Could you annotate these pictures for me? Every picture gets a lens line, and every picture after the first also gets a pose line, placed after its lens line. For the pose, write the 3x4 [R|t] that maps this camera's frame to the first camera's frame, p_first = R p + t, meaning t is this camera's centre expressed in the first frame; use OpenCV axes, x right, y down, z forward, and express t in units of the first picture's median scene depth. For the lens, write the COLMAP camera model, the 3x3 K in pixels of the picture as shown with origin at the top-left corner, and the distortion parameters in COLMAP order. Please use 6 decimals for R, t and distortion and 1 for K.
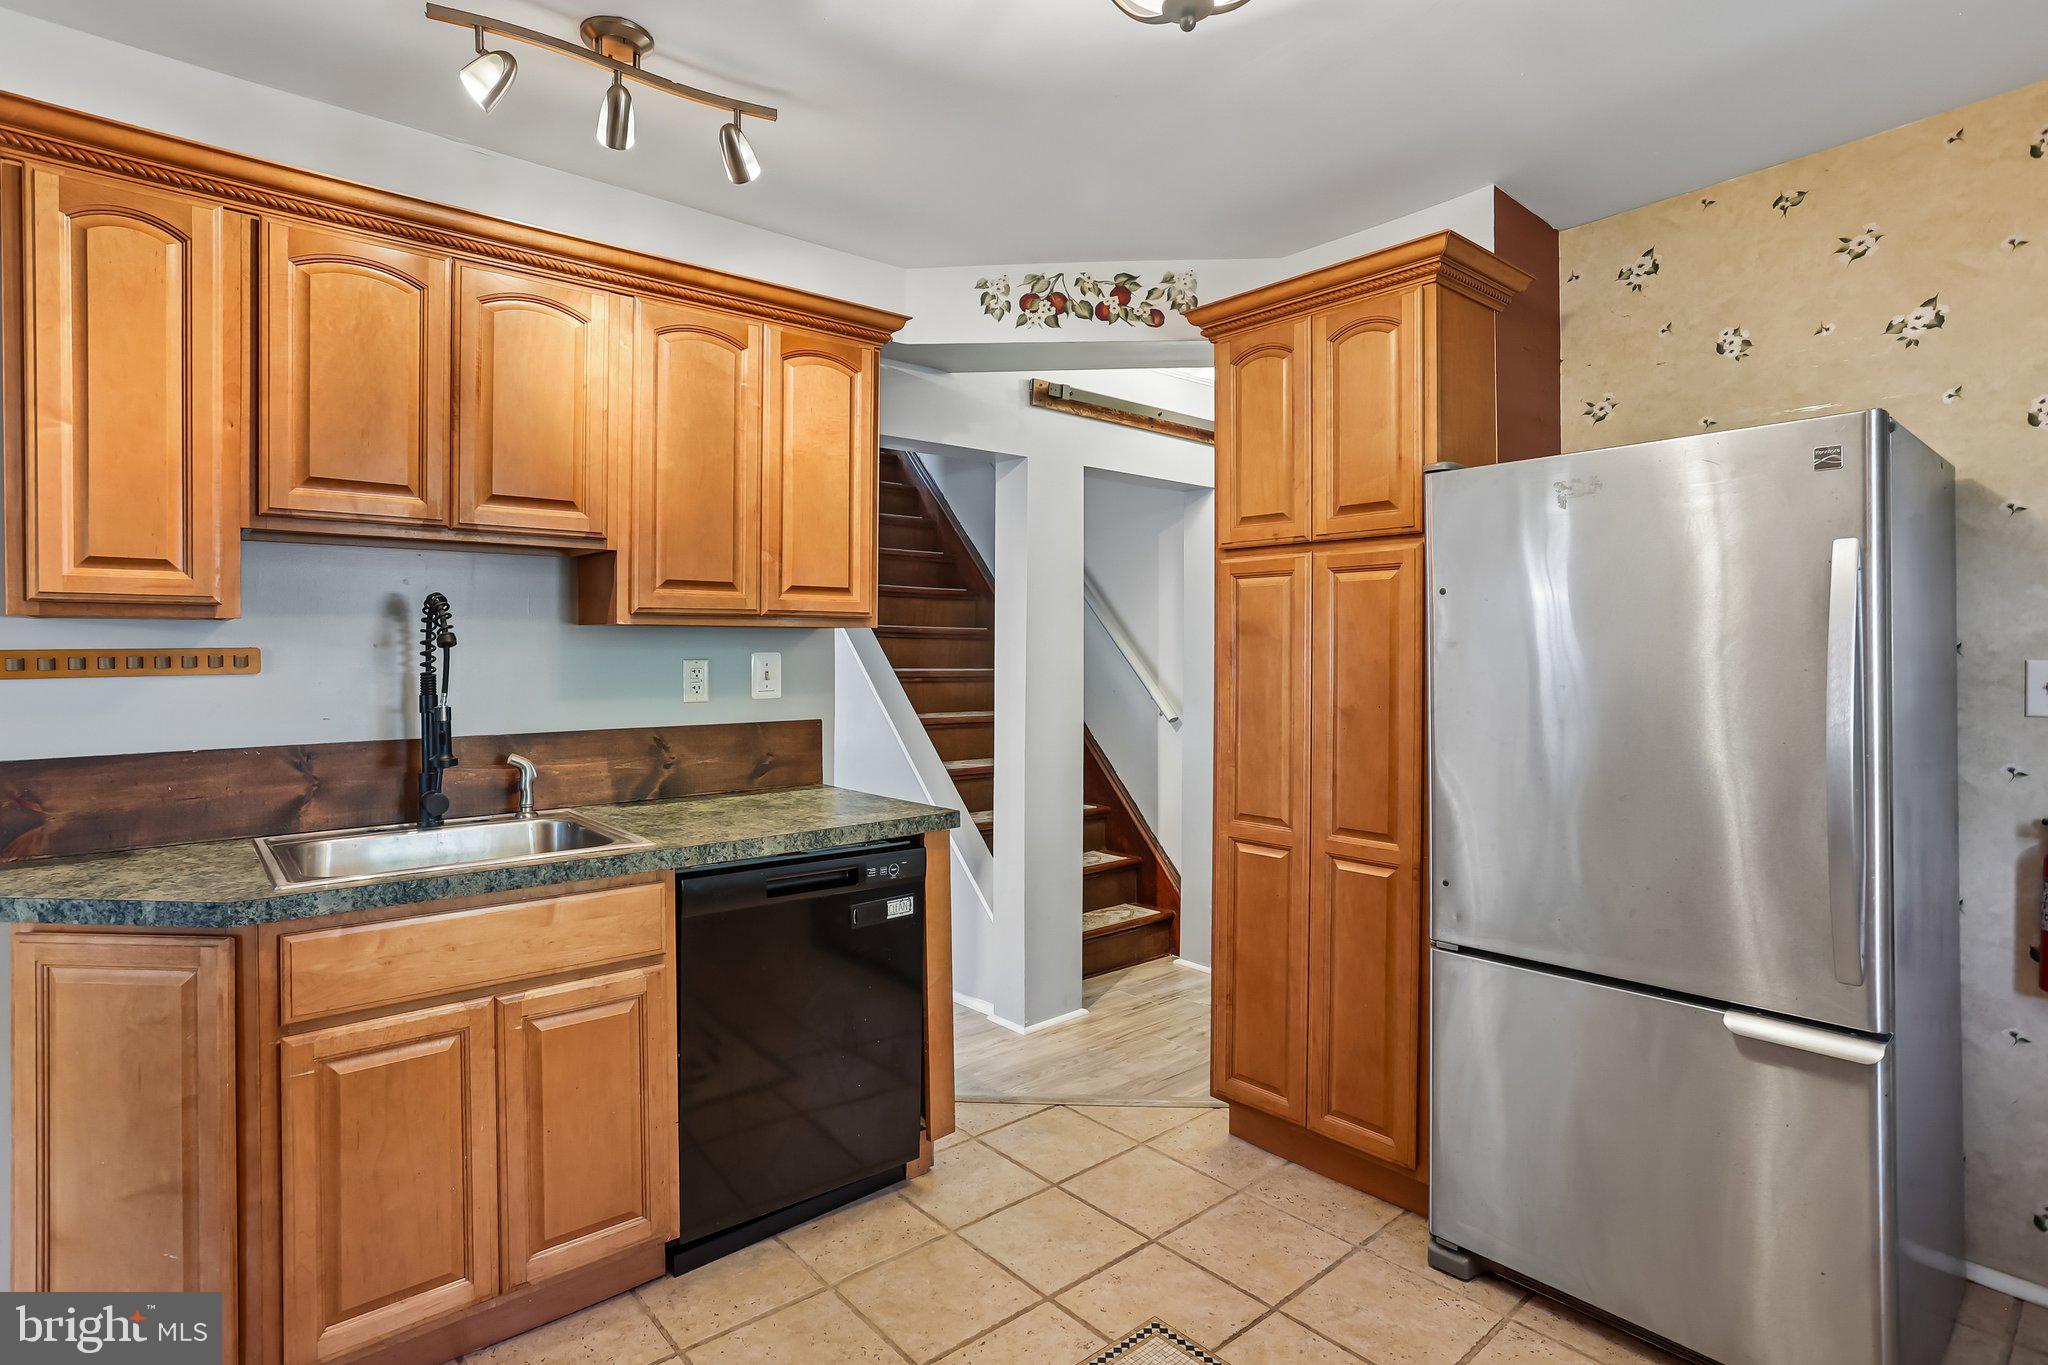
lens RADIAL K [[1025.2, 0, 1005.3], [0, 1025.2, 653.7], [0, 0, 1]] dist [-0.062092, 0.037623]
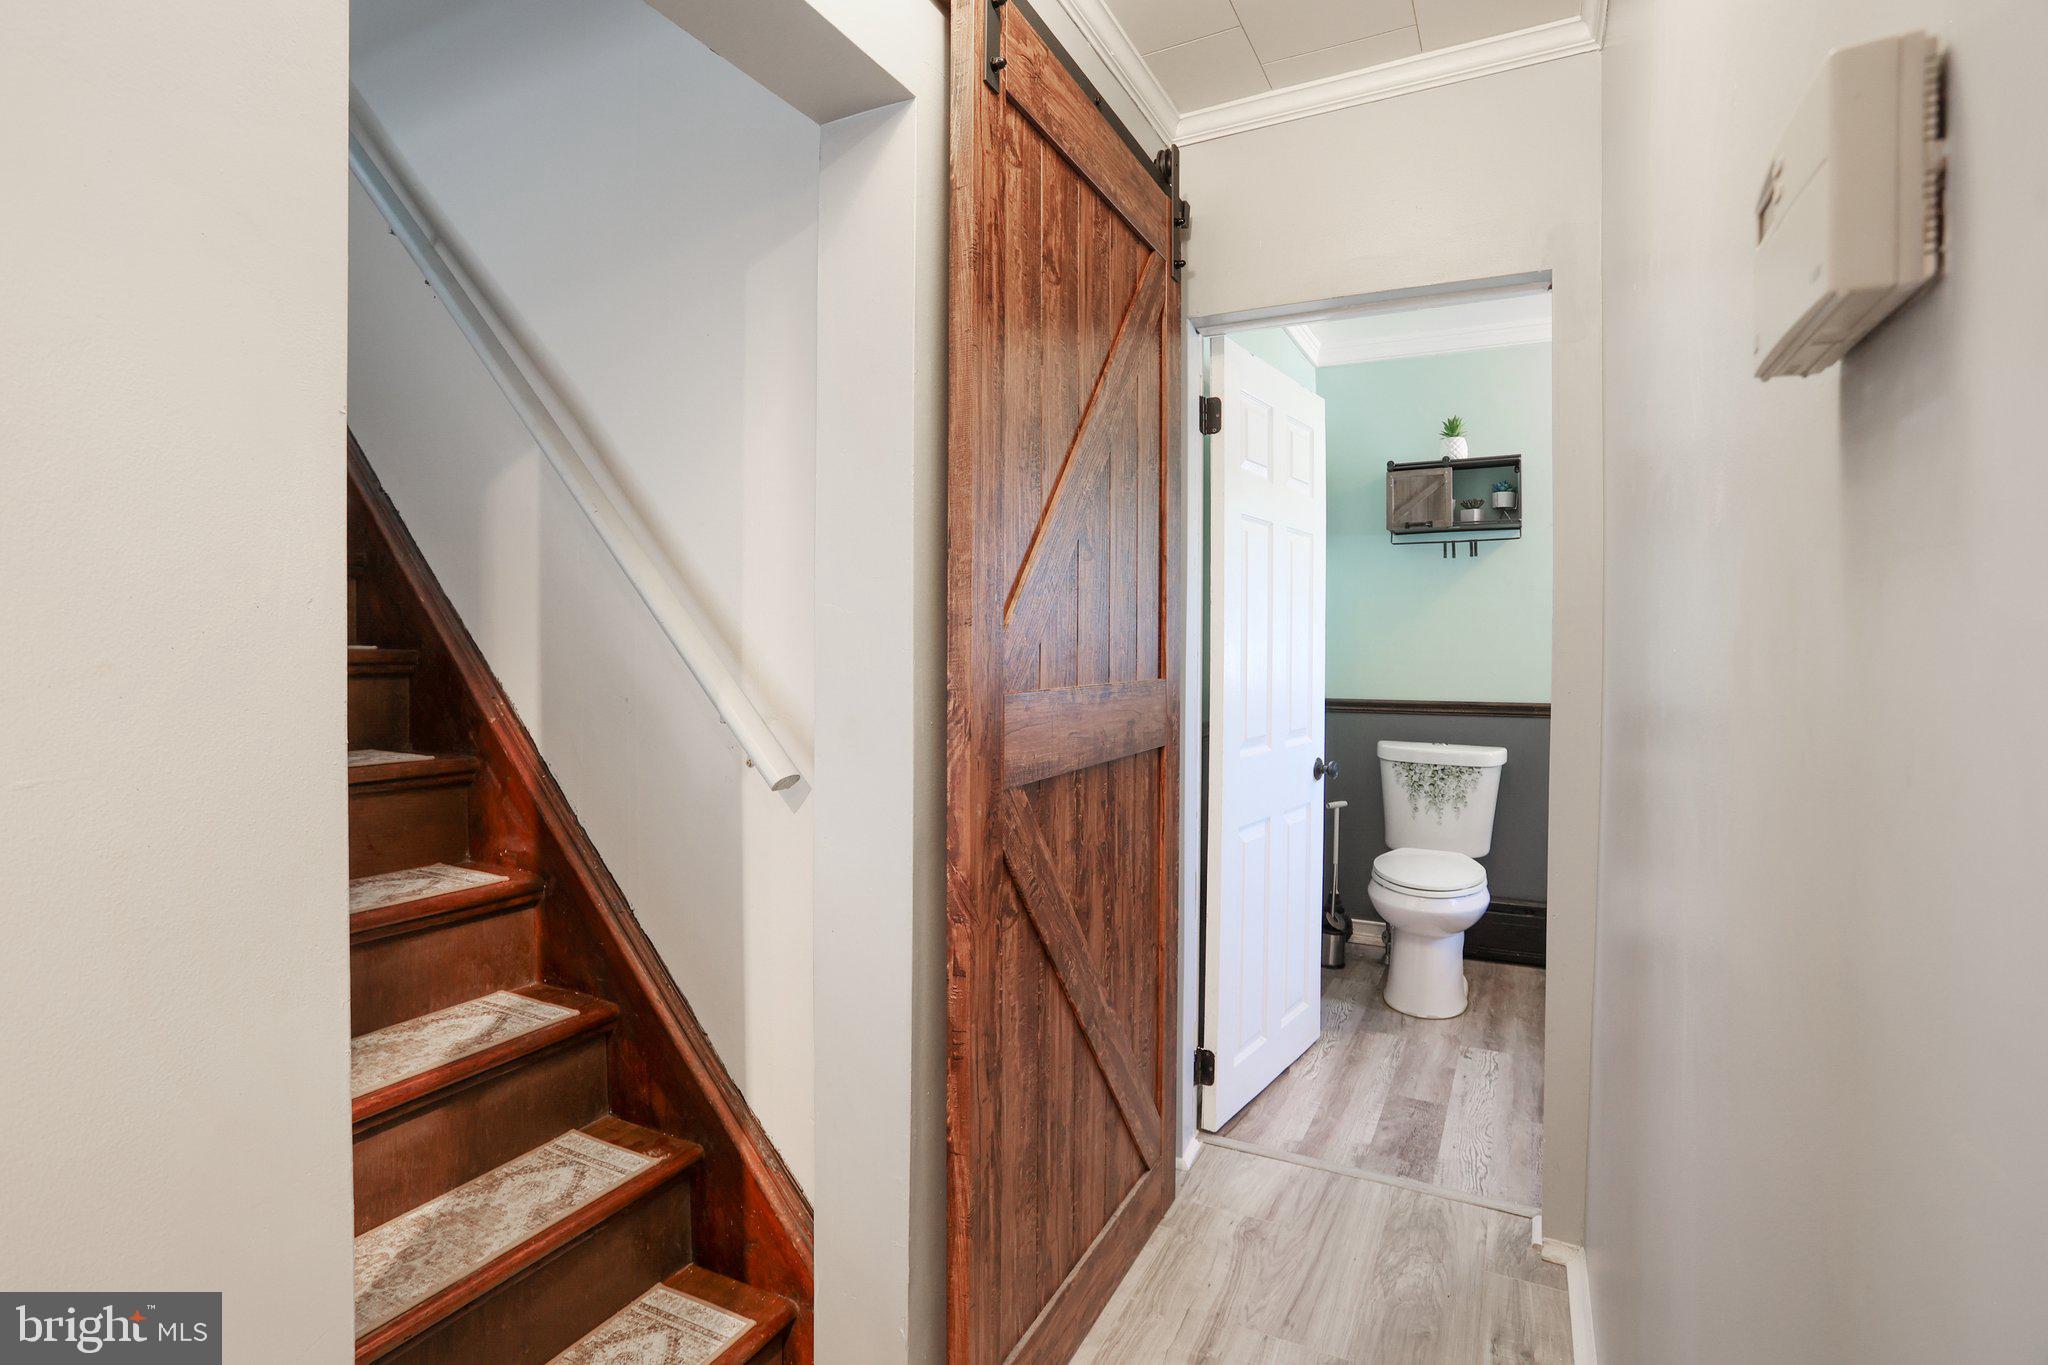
lens RADIAL K [[1025.2, 0, 1005.3], [0, 1025.2, 653.7], [0, 0, 1]] dist [-0.062092, 0.037623]
pose [[0.923003, 0.000027, 0.384793, 0.167535], [-0.000638, 0.999999, 0.001461, 0.033975], [-0.384793, -0.001594, 0.923002, 1.098730]]
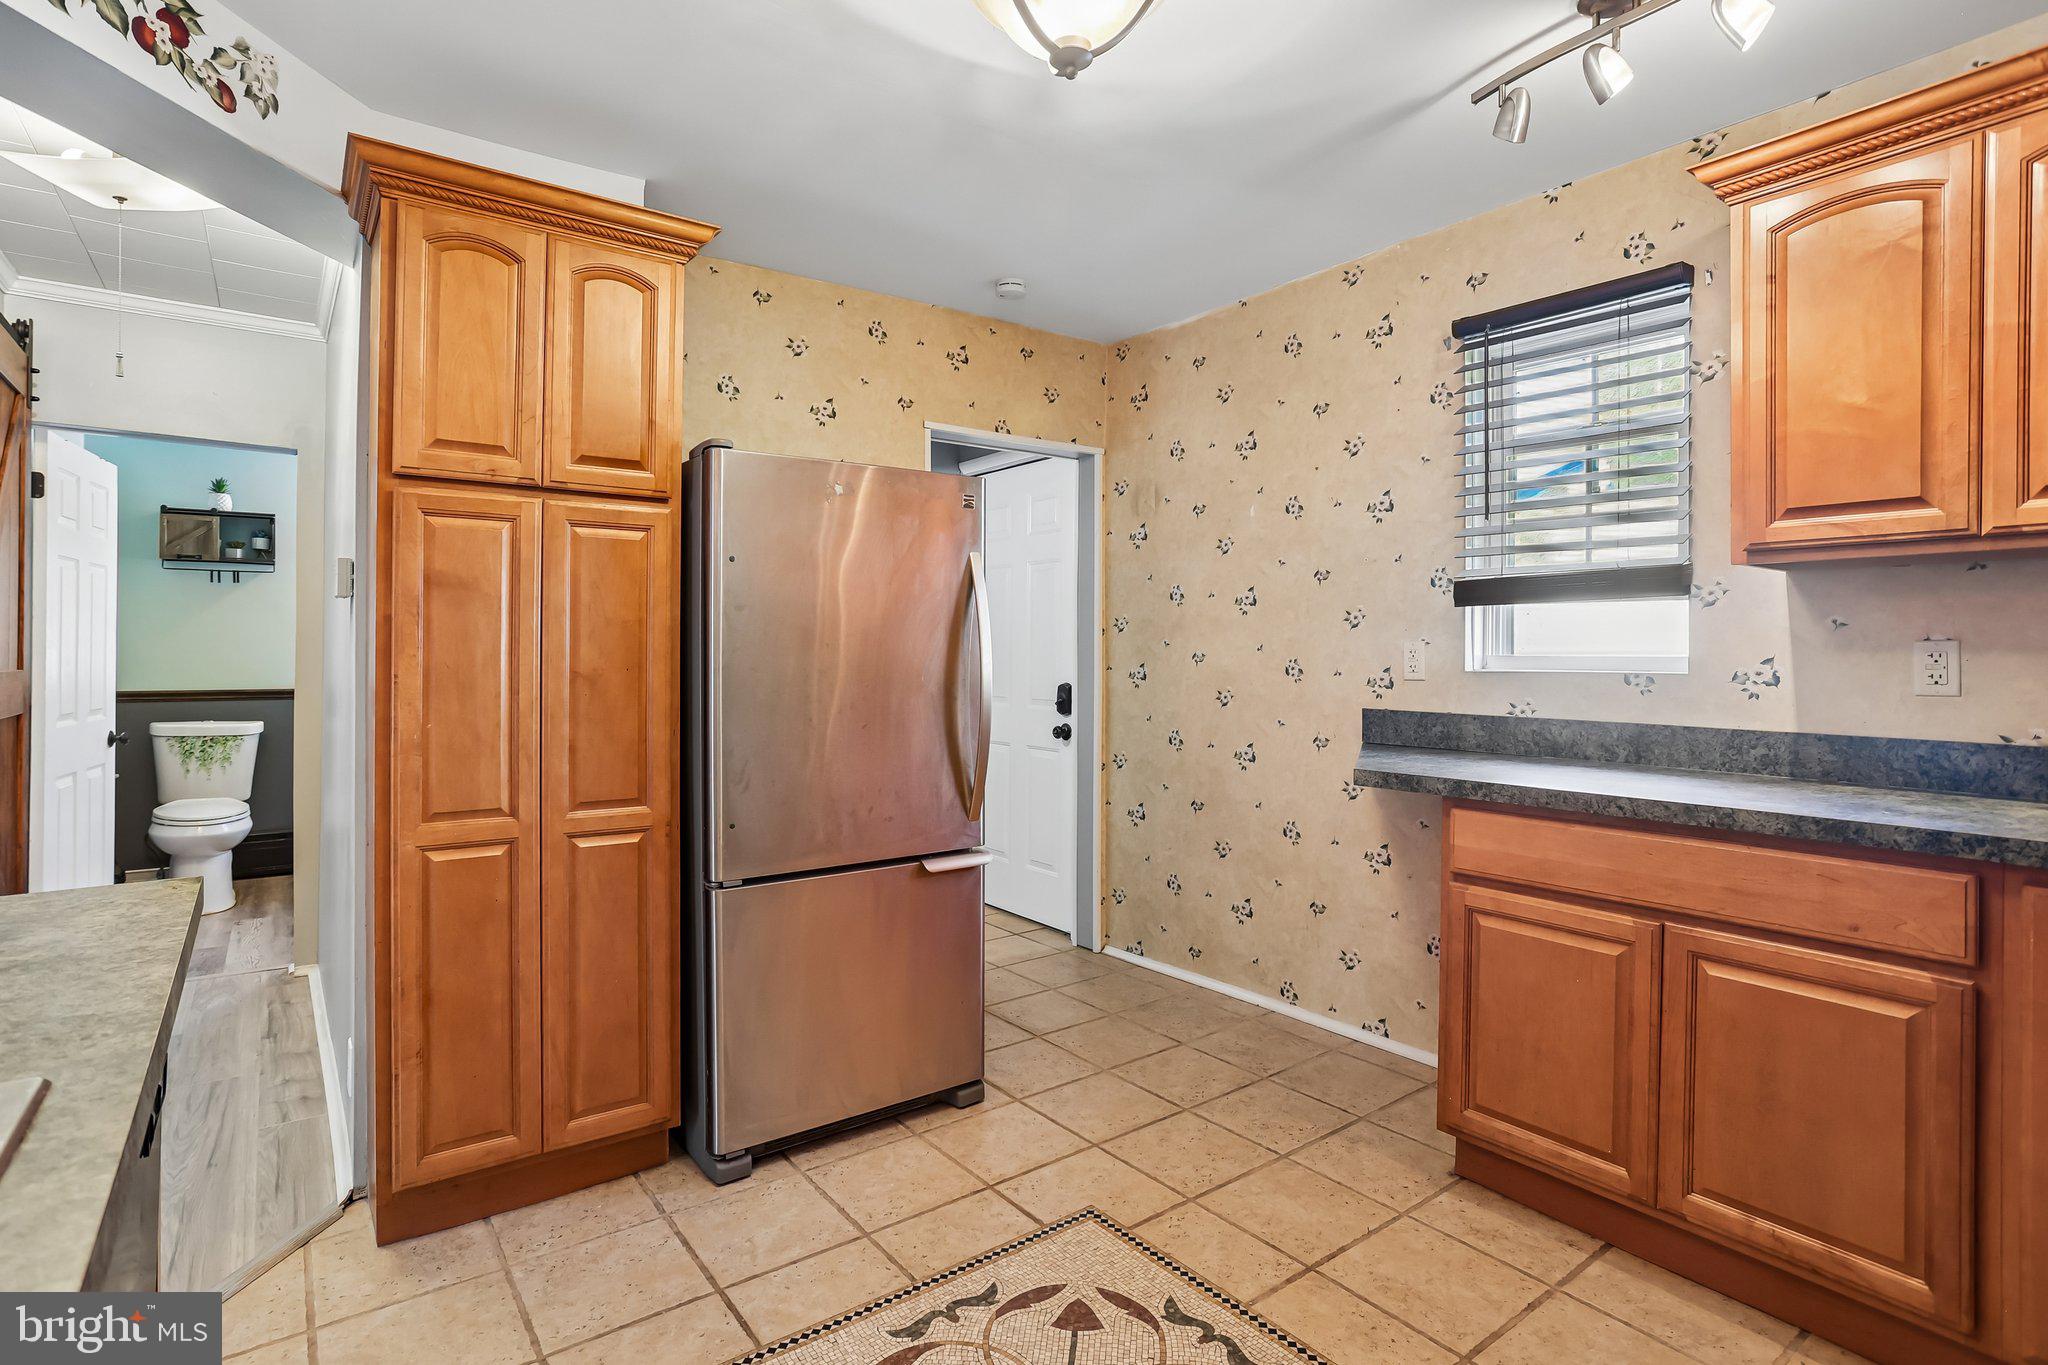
lens RADIAL K [[1025.2, 0, 1005.3], [0, 1025.2, 653.7], [0, 0, 1]] dist [-0.062092, 0.037623]
pose [[0.068246, 0.001058, 0.997668, -0.532339], [-0.001601, 0.999998, -0.000951, 0.034177], [-0.997667, -0.001532, 0.068248, 0.523109]]
